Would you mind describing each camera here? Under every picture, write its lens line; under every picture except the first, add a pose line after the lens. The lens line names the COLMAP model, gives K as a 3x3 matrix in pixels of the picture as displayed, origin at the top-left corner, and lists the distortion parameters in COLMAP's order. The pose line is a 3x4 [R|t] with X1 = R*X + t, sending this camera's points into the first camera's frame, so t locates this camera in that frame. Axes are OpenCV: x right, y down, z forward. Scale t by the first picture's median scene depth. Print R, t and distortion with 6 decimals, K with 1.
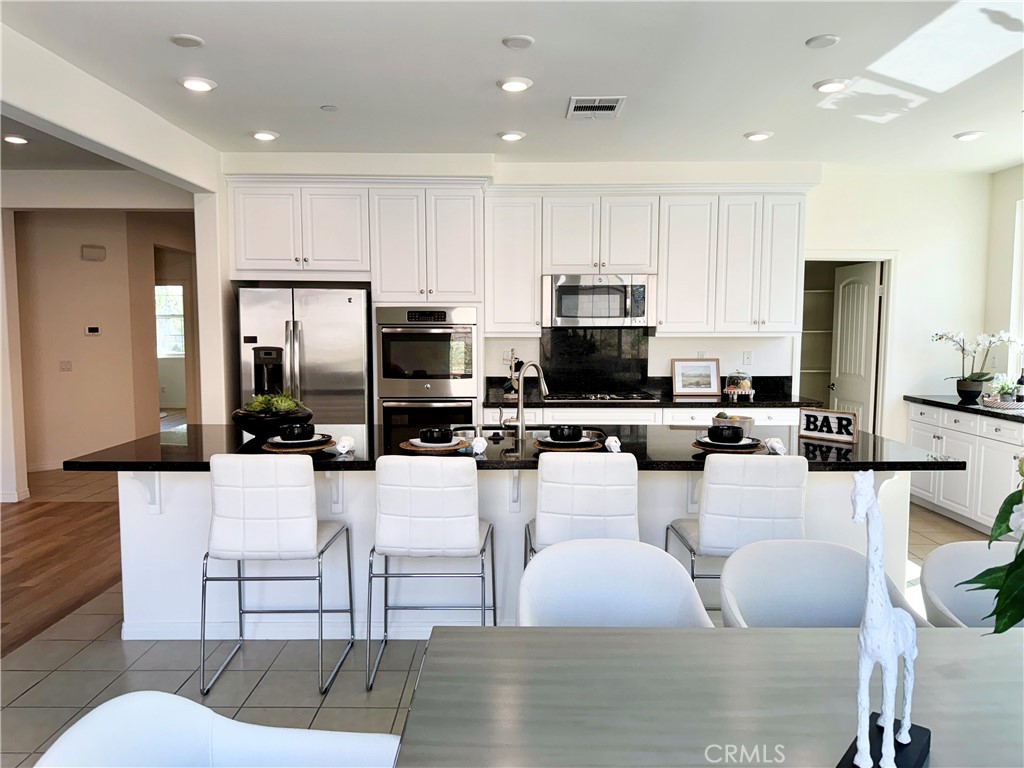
lens RADIAL K [[726.1, 0, 507.9], [0, 726.1, 400.9], [0, 0, 1]] dist [0.037433, -0.031676]
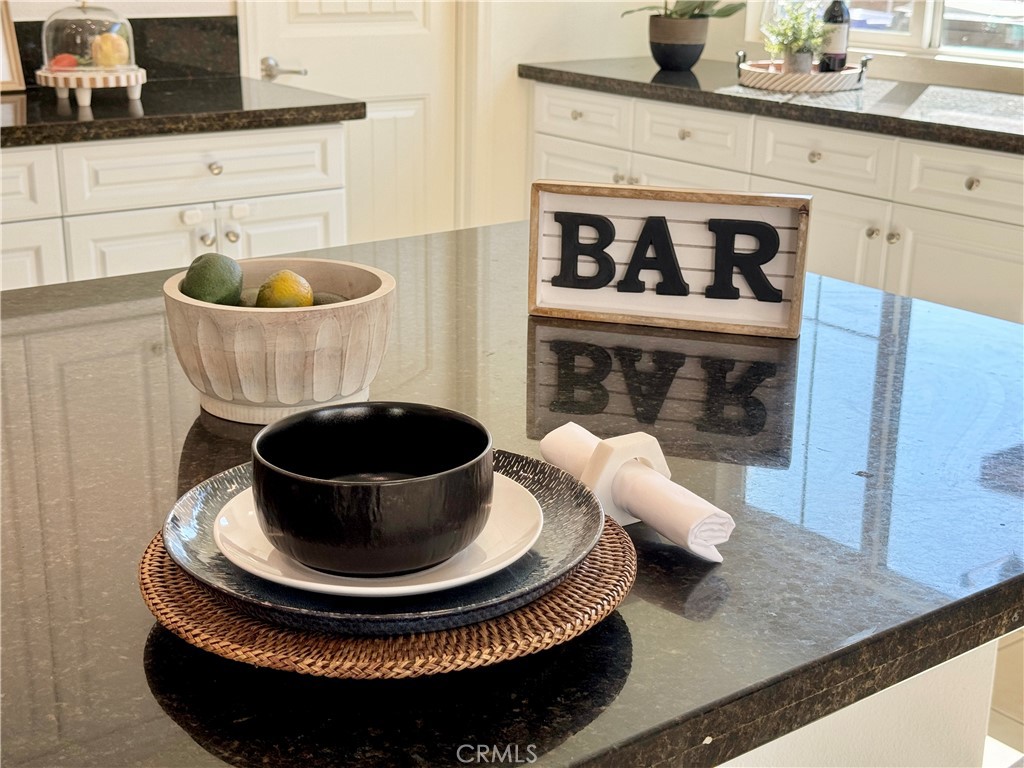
lens RADIAL K [[1424.1, 0, 511.7], [0, 1424.1, 384.0], [0, 0, 1]] dist [0.116825, 0.000000]
pose [[0.786457, -0.179552, 0.590970, 0.101319], [0.045837, 0.971141, 0.234059, -0.022245], [-0.615941, -0.156989, 0.771991, 0.483754]]
